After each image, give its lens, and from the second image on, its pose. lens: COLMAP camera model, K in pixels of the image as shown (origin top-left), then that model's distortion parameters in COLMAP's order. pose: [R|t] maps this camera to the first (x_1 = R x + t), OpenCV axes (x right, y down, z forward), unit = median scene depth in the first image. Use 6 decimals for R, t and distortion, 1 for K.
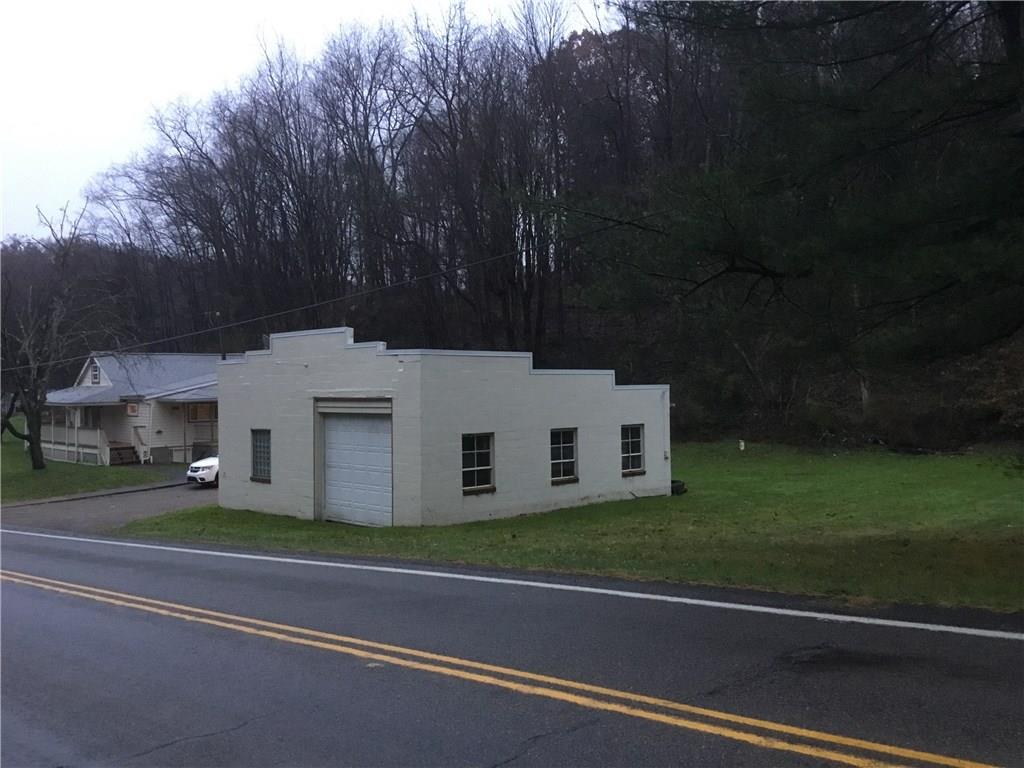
lens RADIAL K [[932.8, 0, 527.6], [0, 932.8, 375.7], [0, 0, 1]] dist [0.013512, -0.053582]
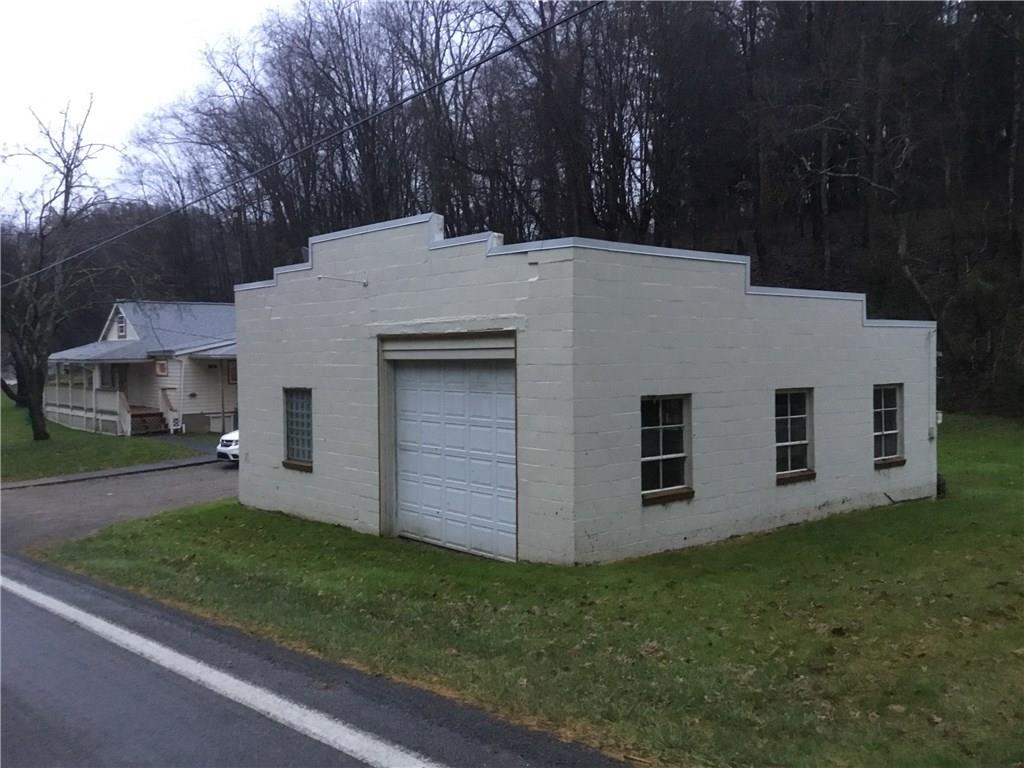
lens RADIAL K [[932.8, 0, 515.1], [0, 932.8, 391.1], [0, 0, 1]] dist [0.013512, -0.053582]
pose [[0.996827, 0.006077, -0.079369, -0.083046], [-0.002091, 0.998737, 0.050206, 0.026299], [0.079574, -0.049881, 0.995580, 0.362683]]
